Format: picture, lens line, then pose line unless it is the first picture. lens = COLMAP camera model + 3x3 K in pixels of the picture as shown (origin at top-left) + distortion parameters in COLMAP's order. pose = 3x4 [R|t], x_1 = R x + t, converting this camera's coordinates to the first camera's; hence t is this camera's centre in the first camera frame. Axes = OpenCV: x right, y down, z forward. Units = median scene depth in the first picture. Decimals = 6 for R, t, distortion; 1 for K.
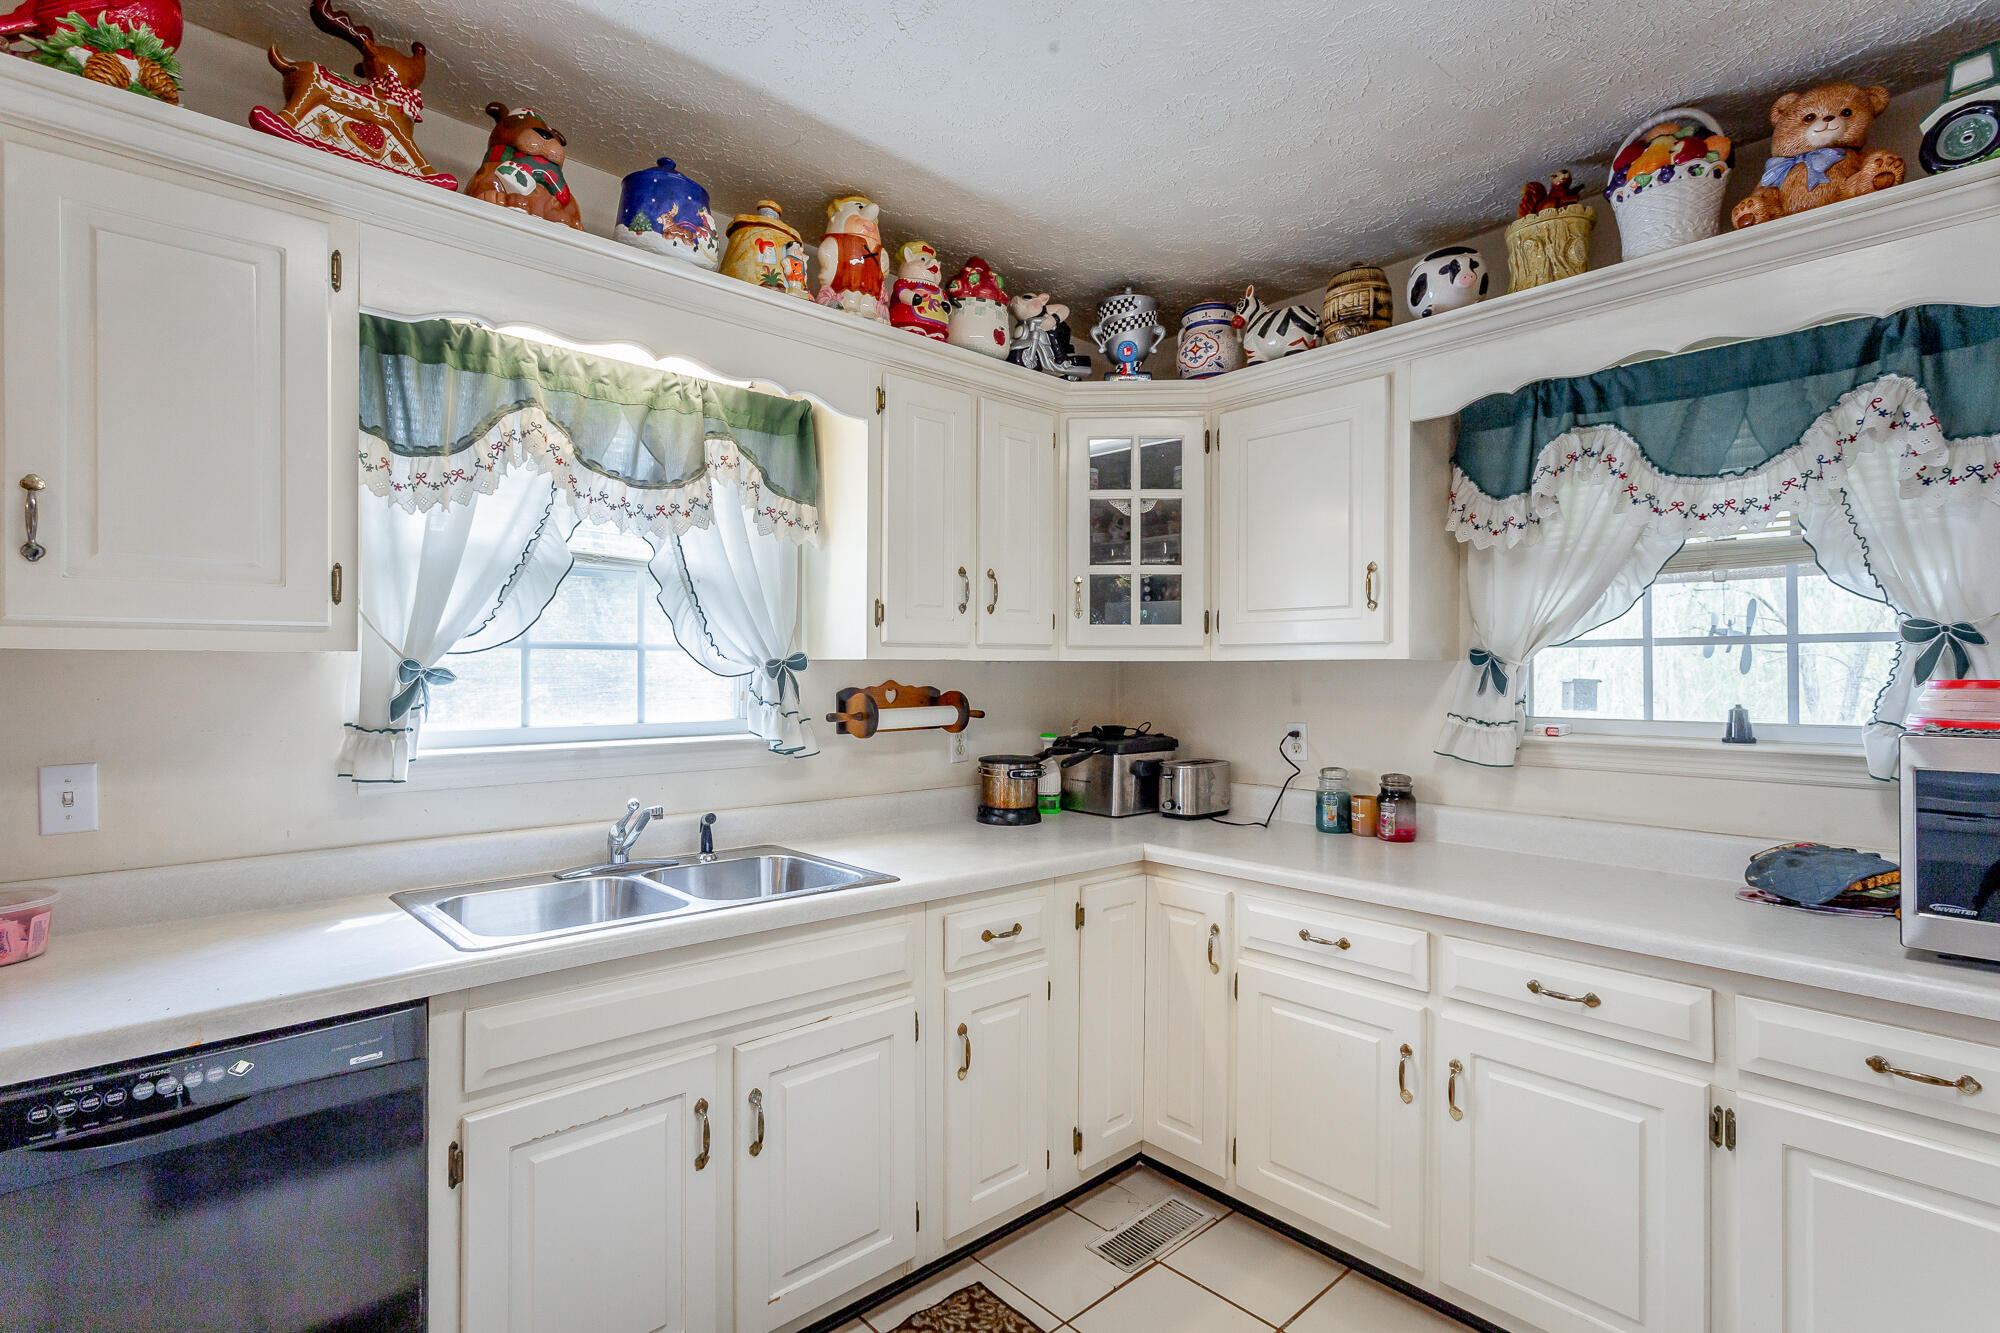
lens RADIAL K [[946.9, 0, 997.1], [0, 946.9, 673.9], [0, 0, 1]] dist [0.003477, 0.002164]
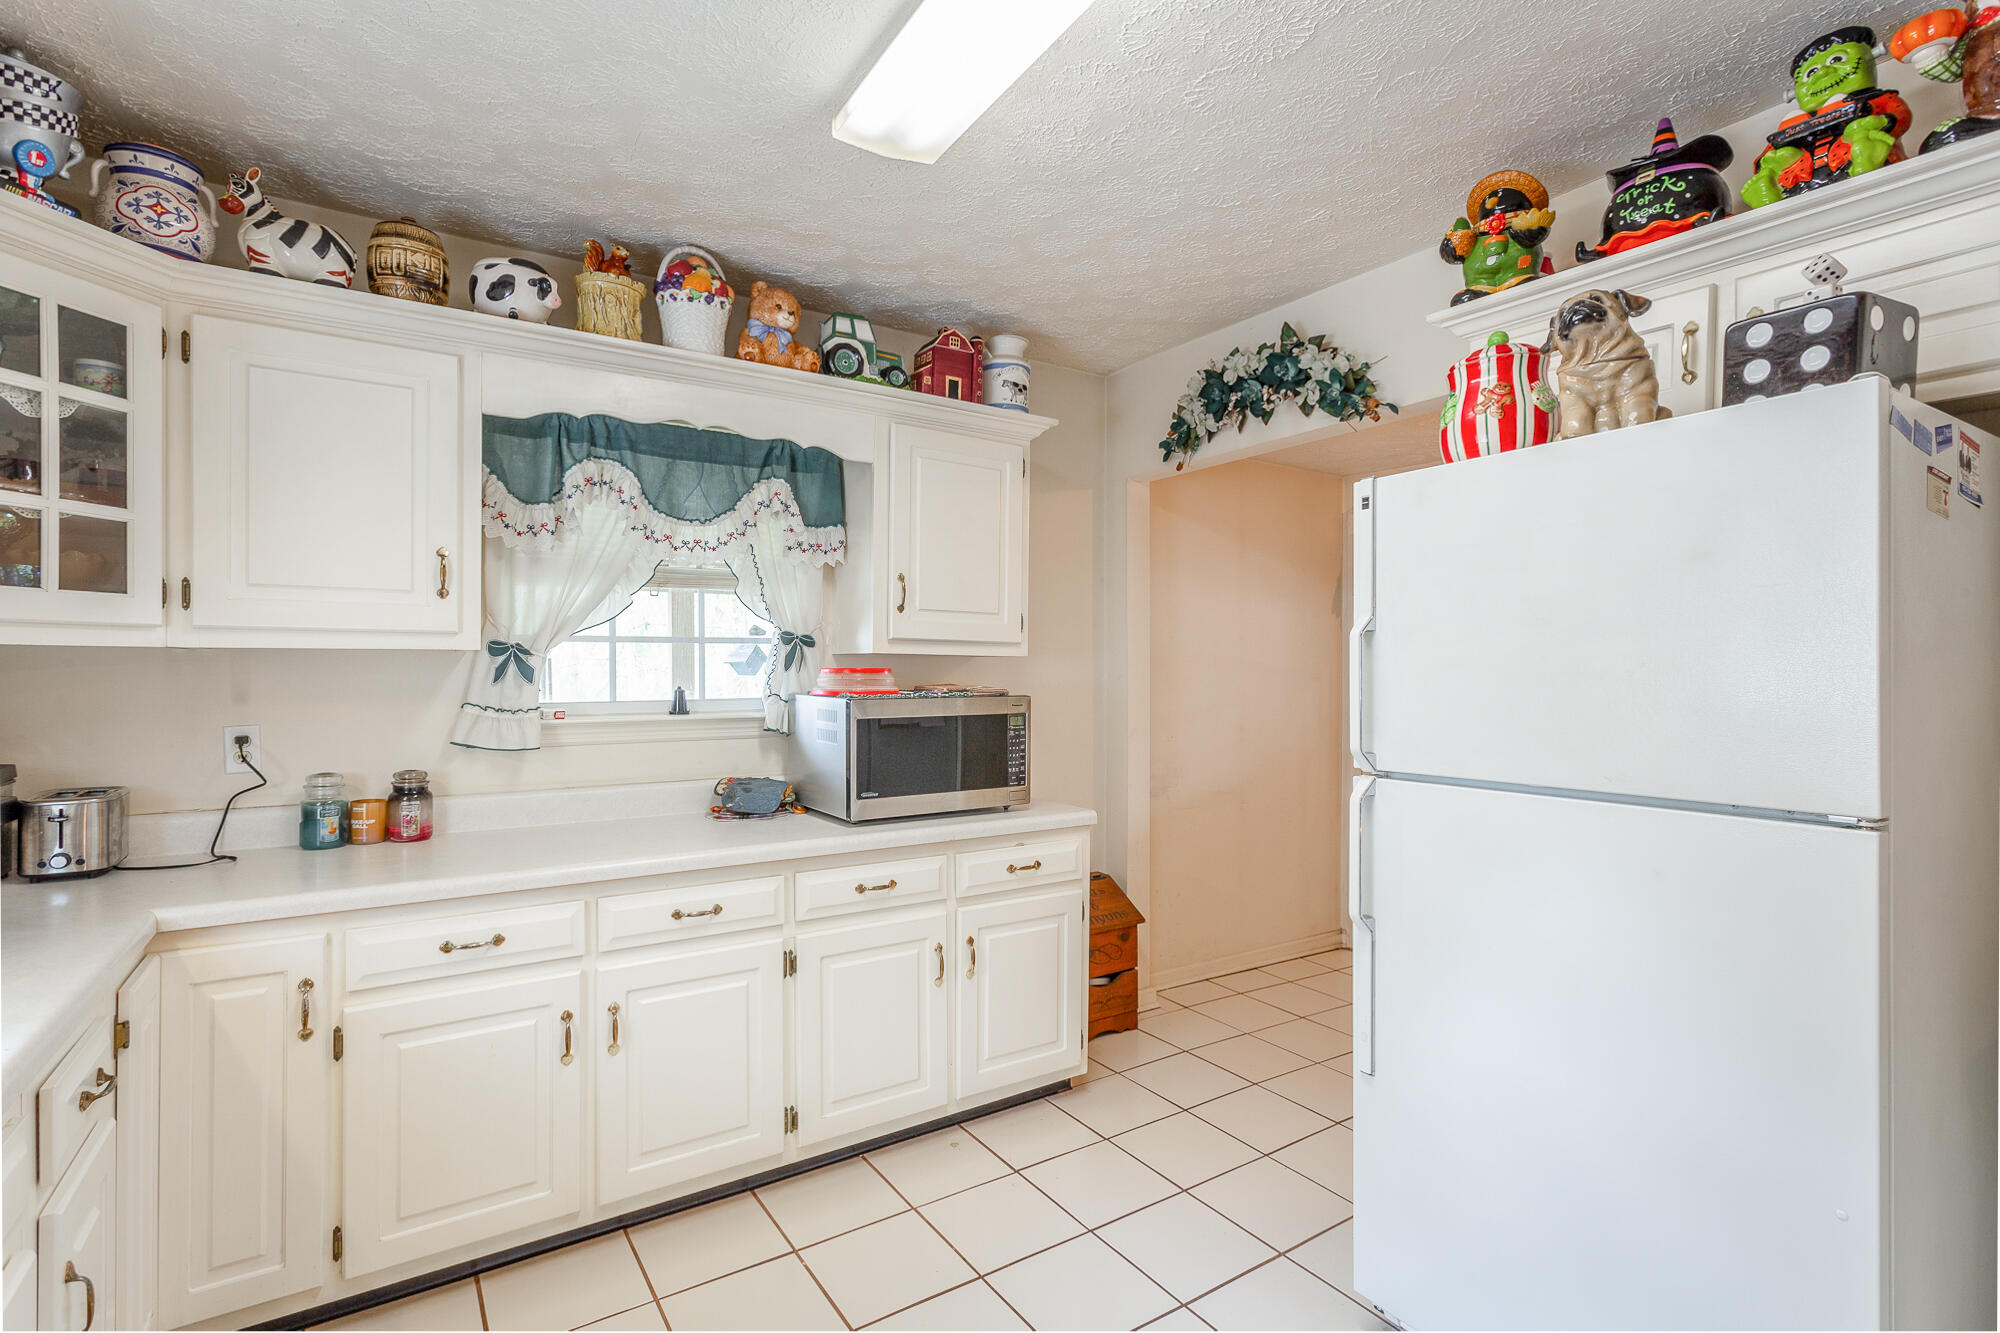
lens RADIAL K [[946.9, 0, 997.1], [0, 946.9, 673.9], [0, 0, 1]] dist [0.003477, 0.002164]
pose [[0.155450, -0.010557, 0.987787, -1.200072], [-0.000680, 0.999942, 0.010794, -0.003085], [-0.987844, -0.002350, 0.155434, 0.780330]]
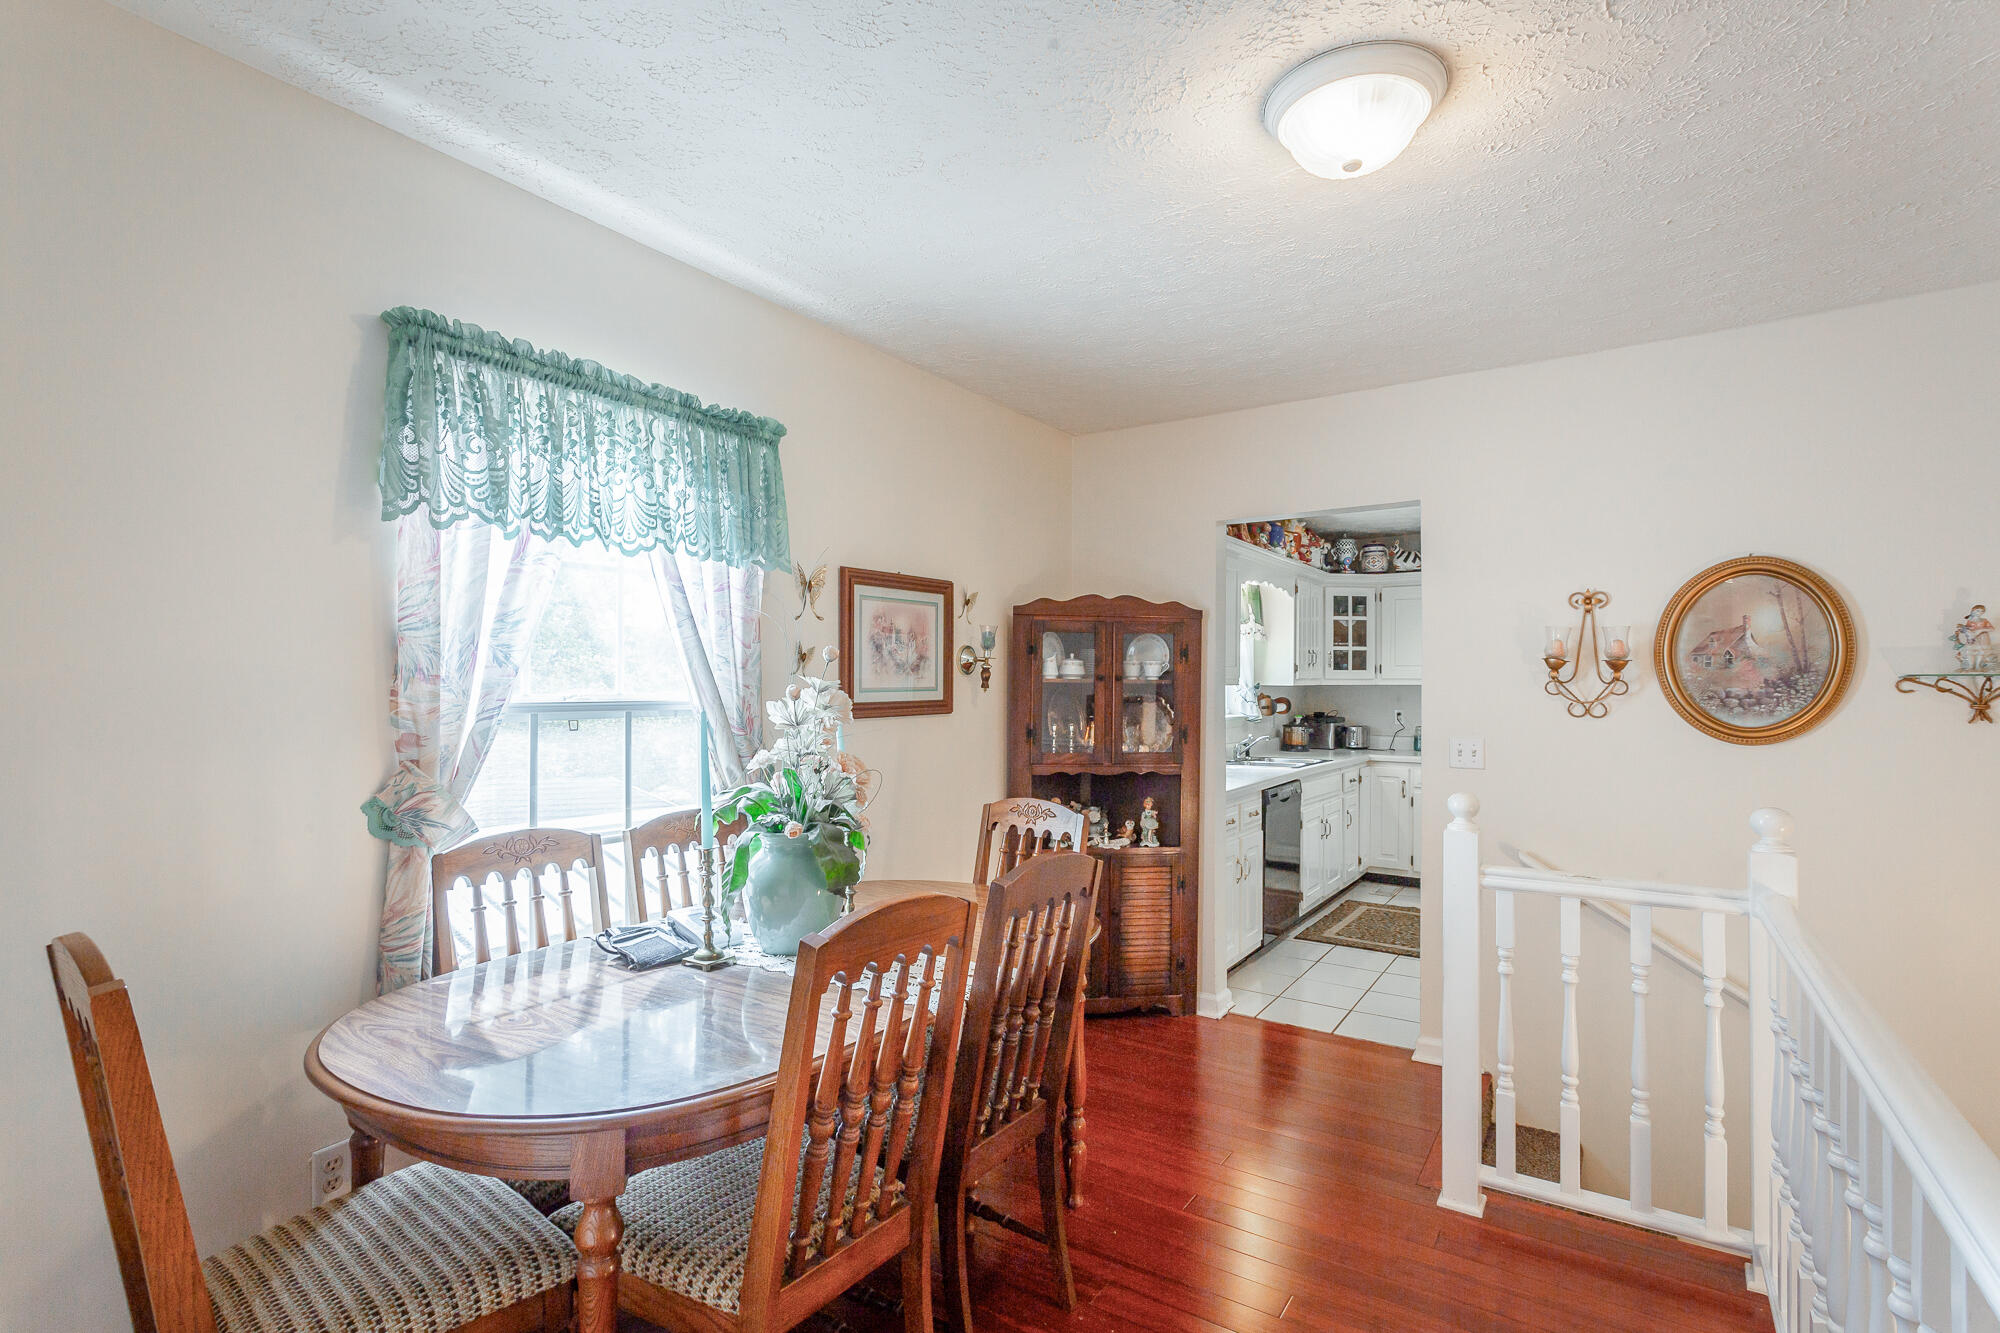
lens RADIAL K [[946.9, 0, 997.1], [0, 946.9, 673.9], [0, 0, 1]] dist [0.003477, 0.002164]
pose [[0.971645, -0.000770, 0.236444, -4.079316], [0.003117, 0.999950, -0.009551, -0.063890], [-0.236425, 0.010017, 0.971598, -3.652208]]
